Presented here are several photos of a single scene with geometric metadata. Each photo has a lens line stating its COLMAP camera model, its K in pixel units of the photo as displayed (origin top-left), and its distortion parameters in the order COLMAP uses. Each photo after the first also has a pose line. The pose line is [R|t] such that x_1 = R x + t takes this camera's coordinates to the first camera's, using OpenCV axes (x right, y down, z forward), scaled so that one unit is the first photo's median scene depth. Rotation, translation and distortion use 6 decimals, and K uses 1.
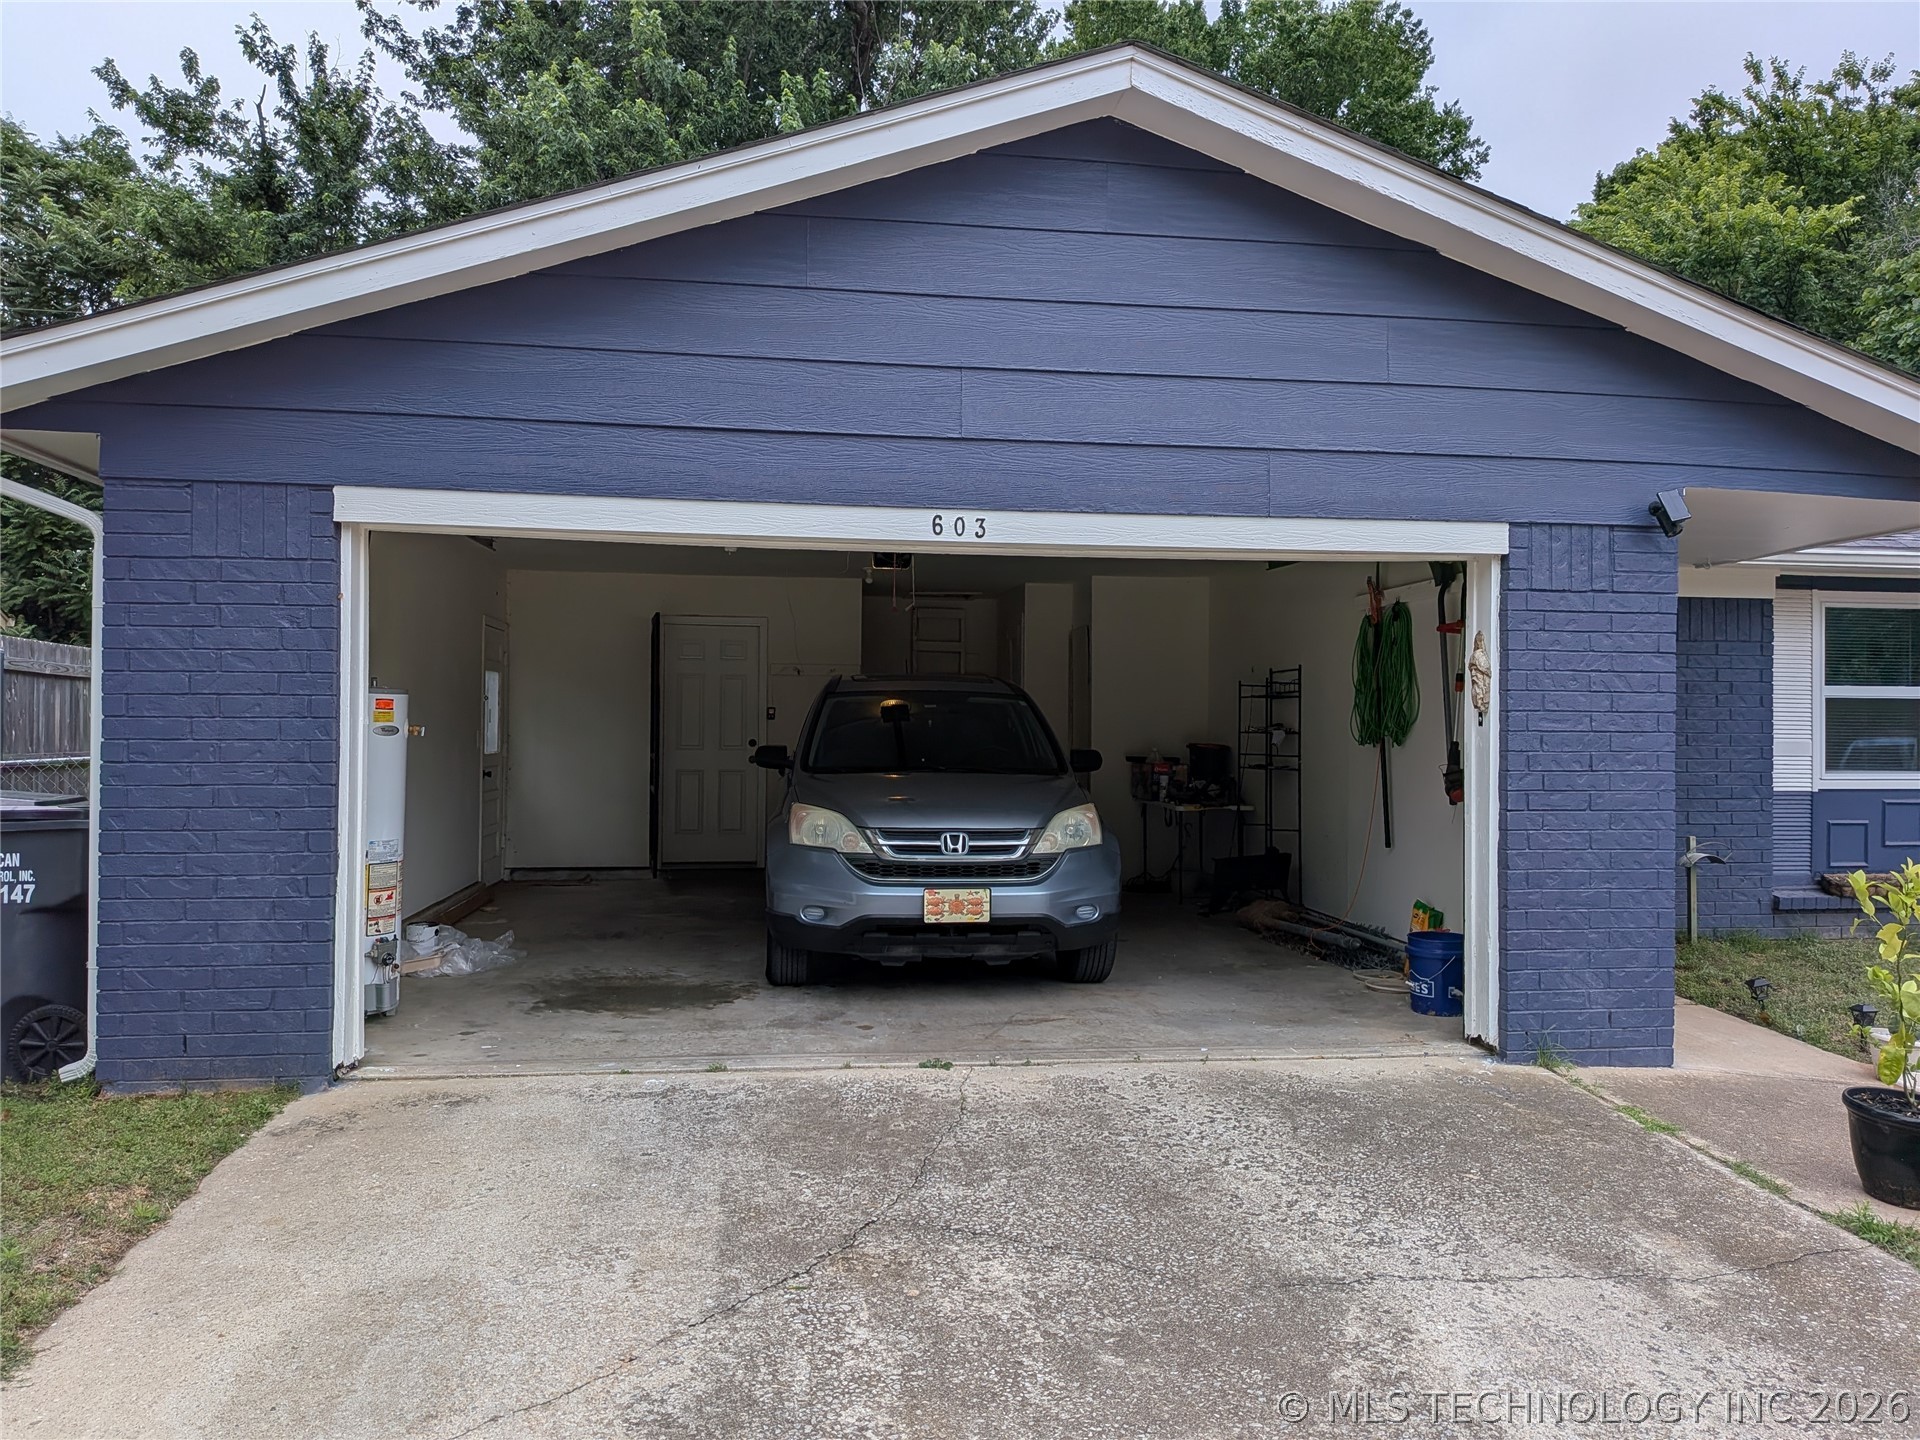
lens RADIAL K [[1421.7, 0, 958.9], [0, 1421.7, 708.0], [0, 0, 1]] dist [-0.001384, -0.001196]
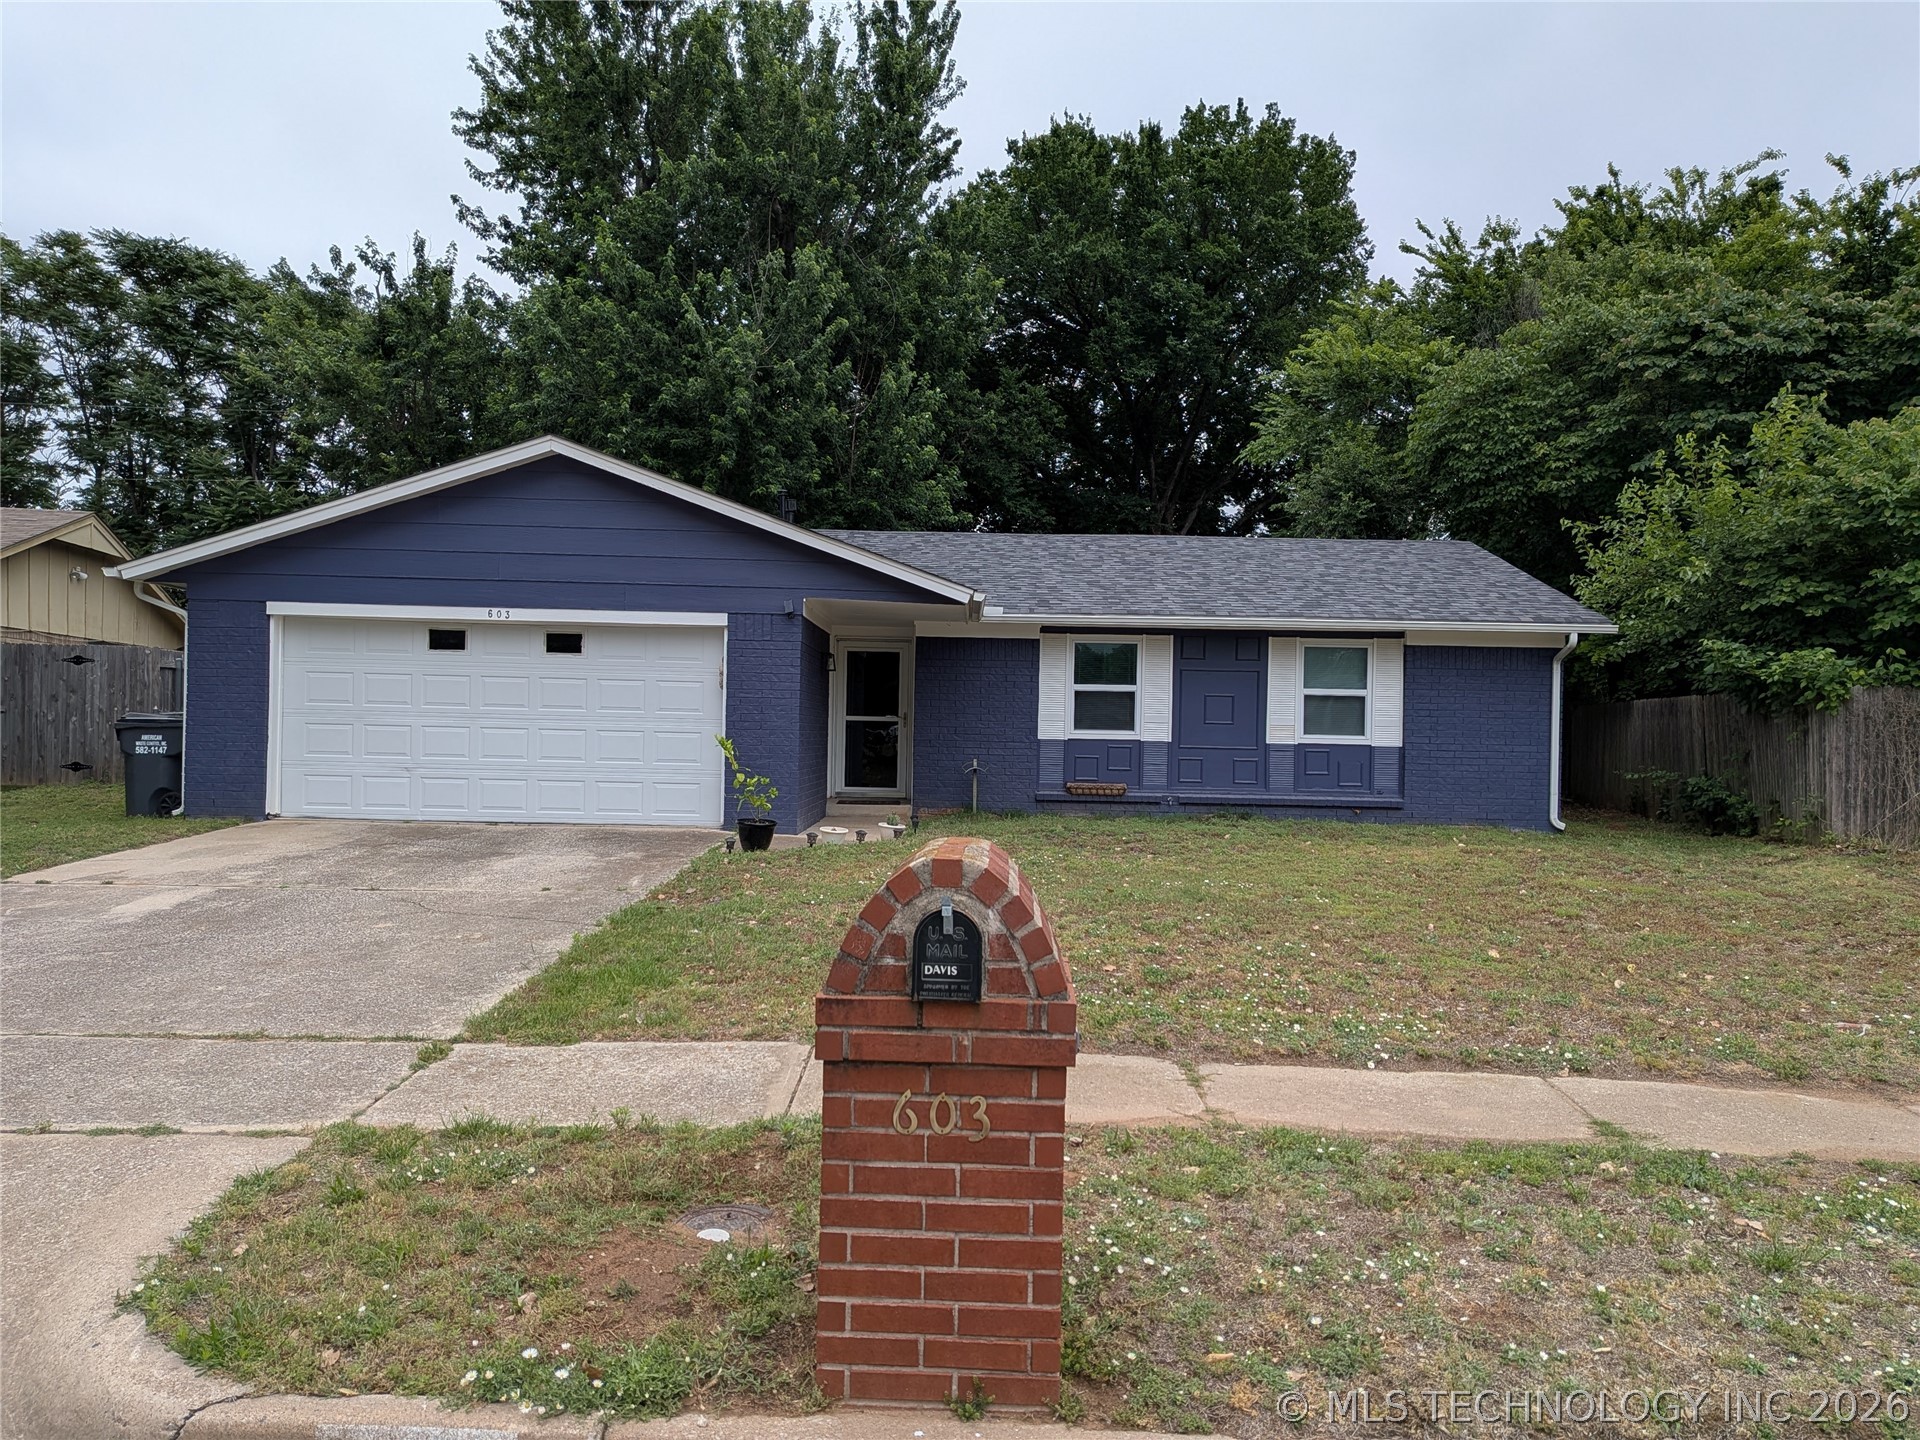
lens RADIAL K [[1422.5, 0, 960.0], [0, 1422.5, 720.0], [0, 0, 1]] dist [0.117468, -0.226768]
pose [[0.990308, 0.009872, -0.138534, 0.721395], [-0.010325, 0.999943, -0.002551, 0.038240], [0.138501, 0.003957, 0.990354, -0.890825]]
